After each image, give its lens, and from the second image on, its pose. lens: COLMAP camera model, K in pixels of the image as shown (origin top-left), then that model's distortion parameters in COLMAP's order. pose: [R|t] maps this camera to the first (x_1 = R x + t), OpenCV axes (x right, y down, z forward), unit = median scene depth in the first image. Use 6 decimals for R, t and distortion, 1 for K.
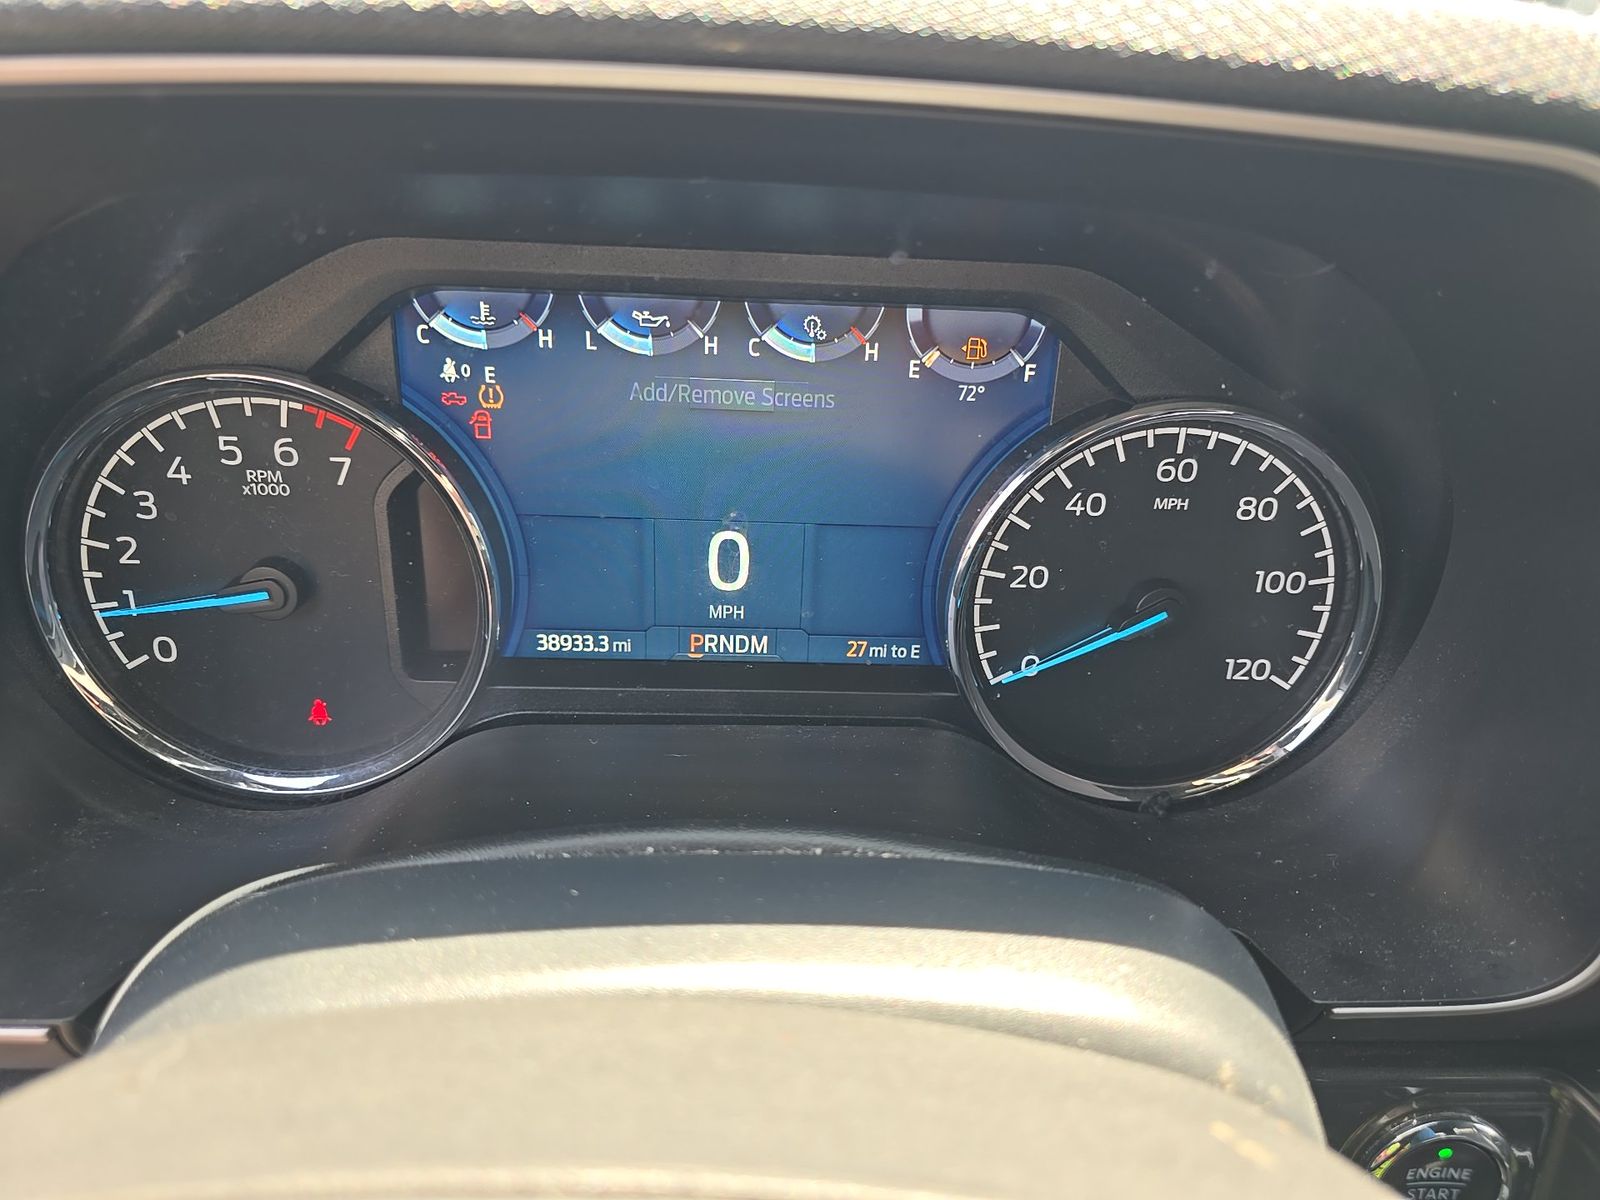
lens RADIAL K [[1043.8, 0, 800.4], [0, 1043.8, 592.2], [0, 0, 1]] dist [-0.007662, -0.007170]
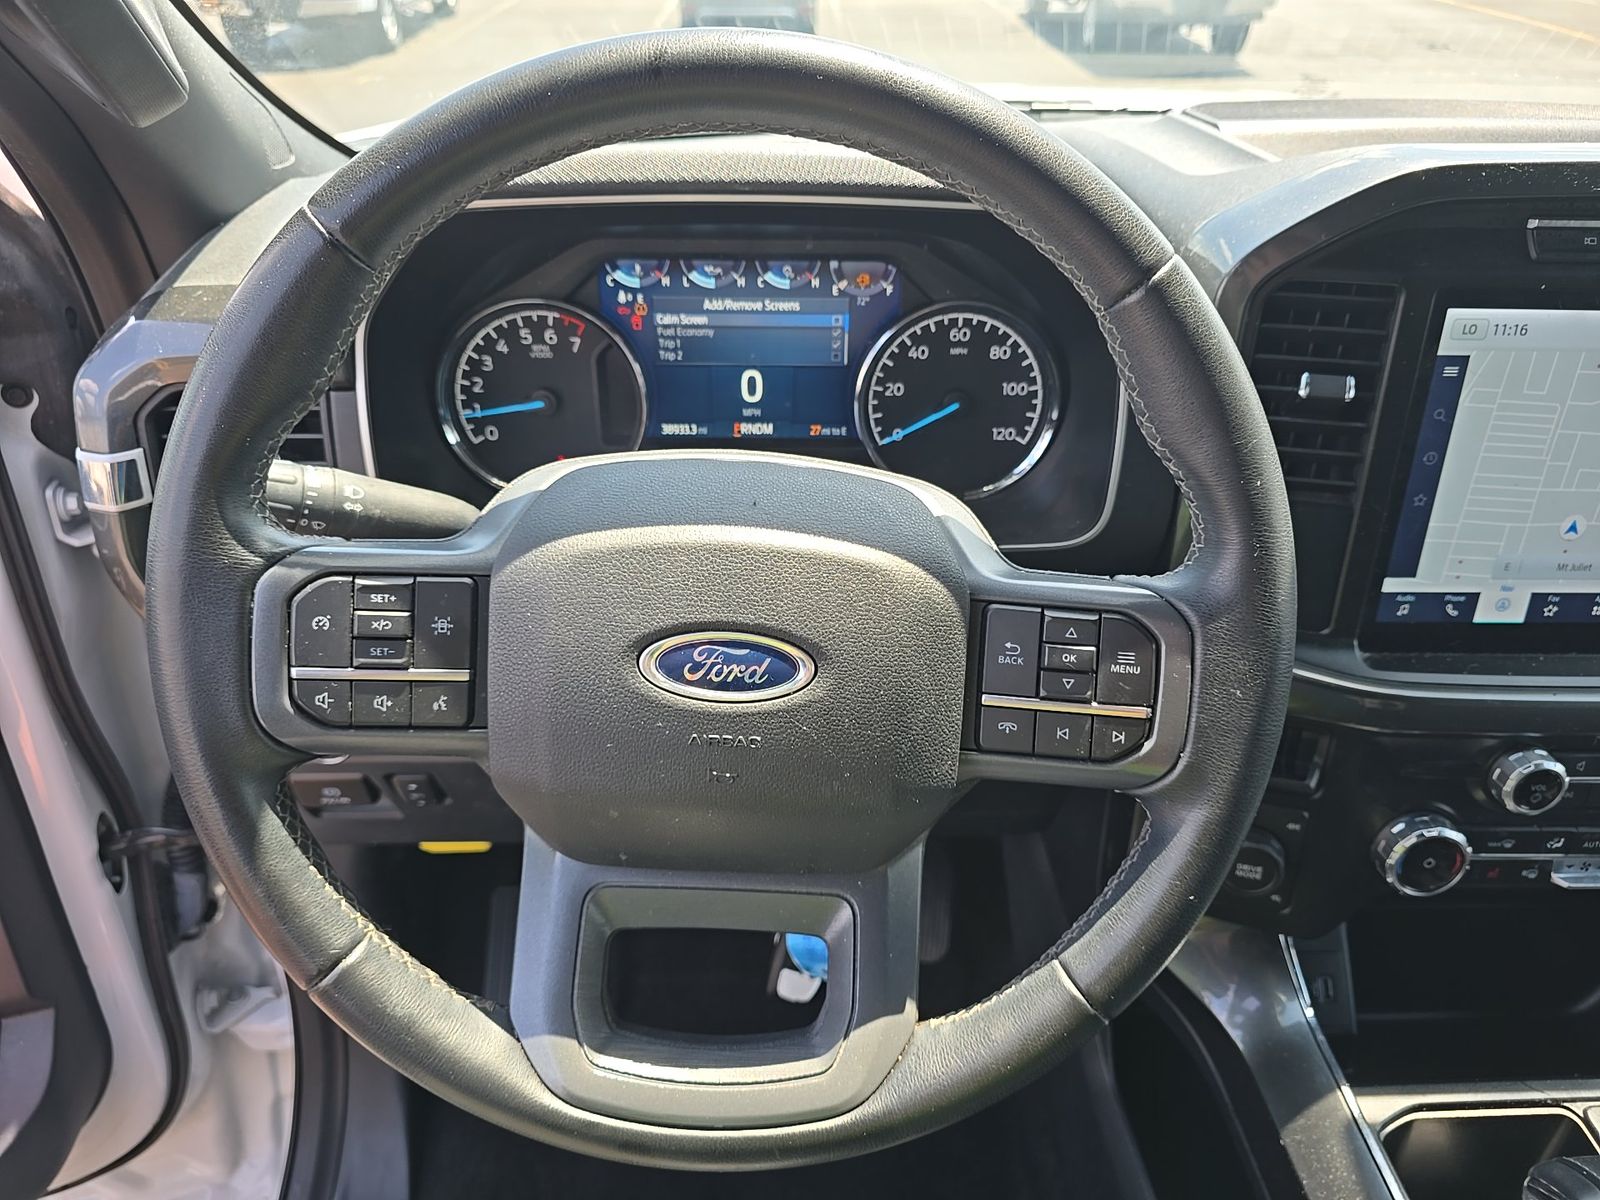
lens RADIAL K [[1043.8, 0, 799.9], [0, 1043.8, 611.6], [0, 0, 1]] dist [-0.007662, -0.007170]
pose [[0.999285, -0.019900, -0.032146, 0.091753], [0.022194, 0.997109, 0.072674, 0.288486], [0.030607, -0.073335, 0.996838, -1.192967]]
